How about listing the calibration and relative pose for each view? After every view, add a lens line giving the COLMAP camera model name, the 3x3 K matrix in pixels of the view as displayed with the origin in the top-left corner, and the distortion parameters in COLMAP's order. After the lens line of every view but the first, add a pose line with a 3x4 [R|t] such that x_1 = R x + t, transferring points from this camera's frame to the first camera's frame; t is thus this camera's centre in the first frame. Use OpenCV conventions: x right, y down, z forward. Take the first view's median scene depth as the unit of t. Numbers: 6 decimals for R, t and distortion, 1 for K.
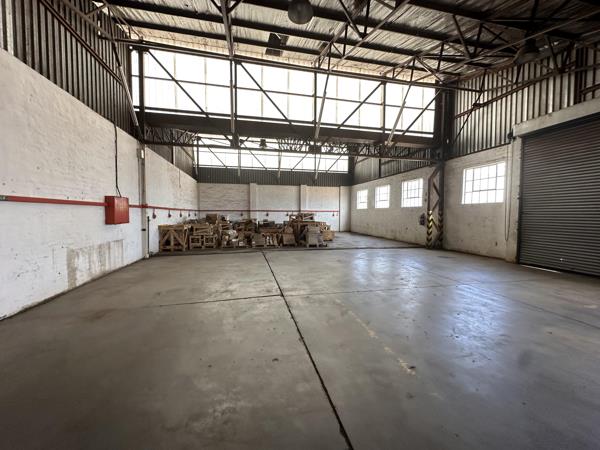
lens RADIAL K [[238.2, 0, 299.3], [0, 238.2, 222.7], [0, 0, 1]] dist [-0.003236, 0.000421]
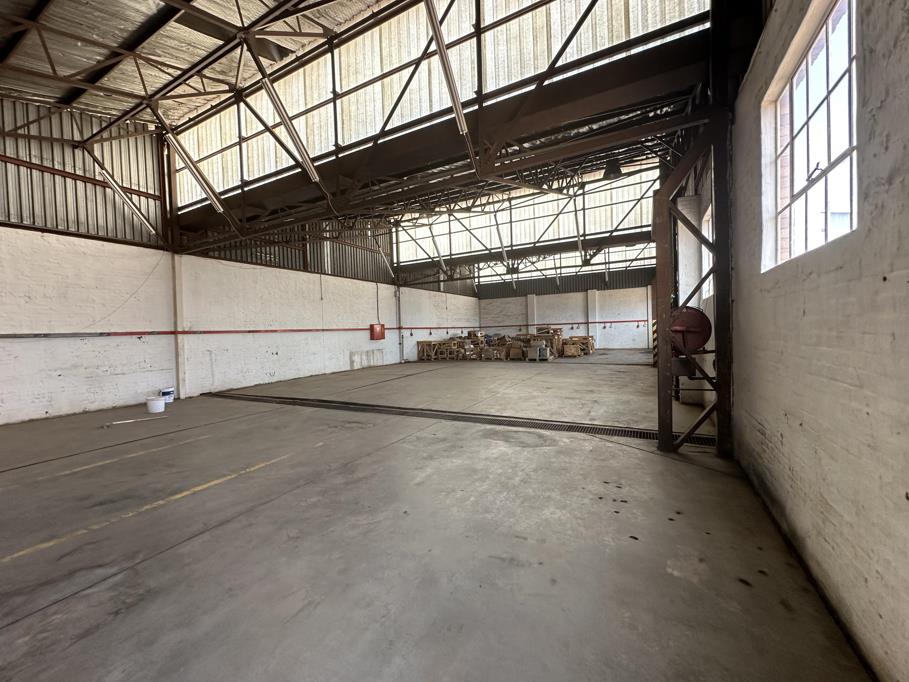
lens RADIAL K [[360.9, 0, 463.8], [0, 360.9, 340.7], [0, 0, 1]] dist [-0.003236, 0.000421]
pose [[0.767974, -0.012508, -0.640359, 0.875359], [0.014294, 0.999895, -0.002387, 0.017065], [0.640321, -0.007320, 0.768072, -0.390460]]
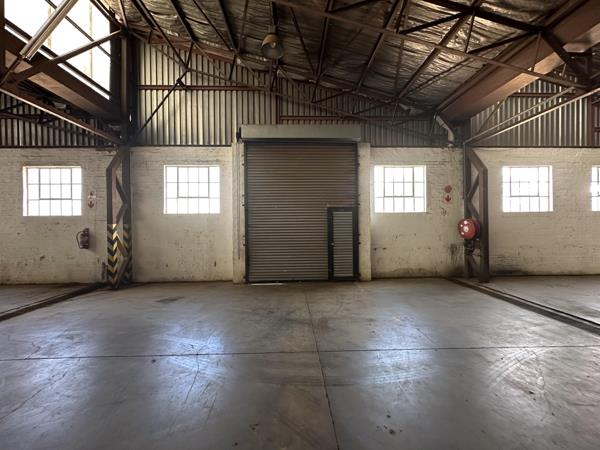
lens RADIAL K [[238.2, 0, 301.0], [0, 238.2, 222.7], [0, 0, 1]] dist [-0.003236, 0.000421]
pose [[0.181492, -0.011046, 0.983330, 0.062214], [0.047940, 0.998847, 0.002372, -0.033235], [-0.982223, 0.046710, 0.181812, 0.453146]]
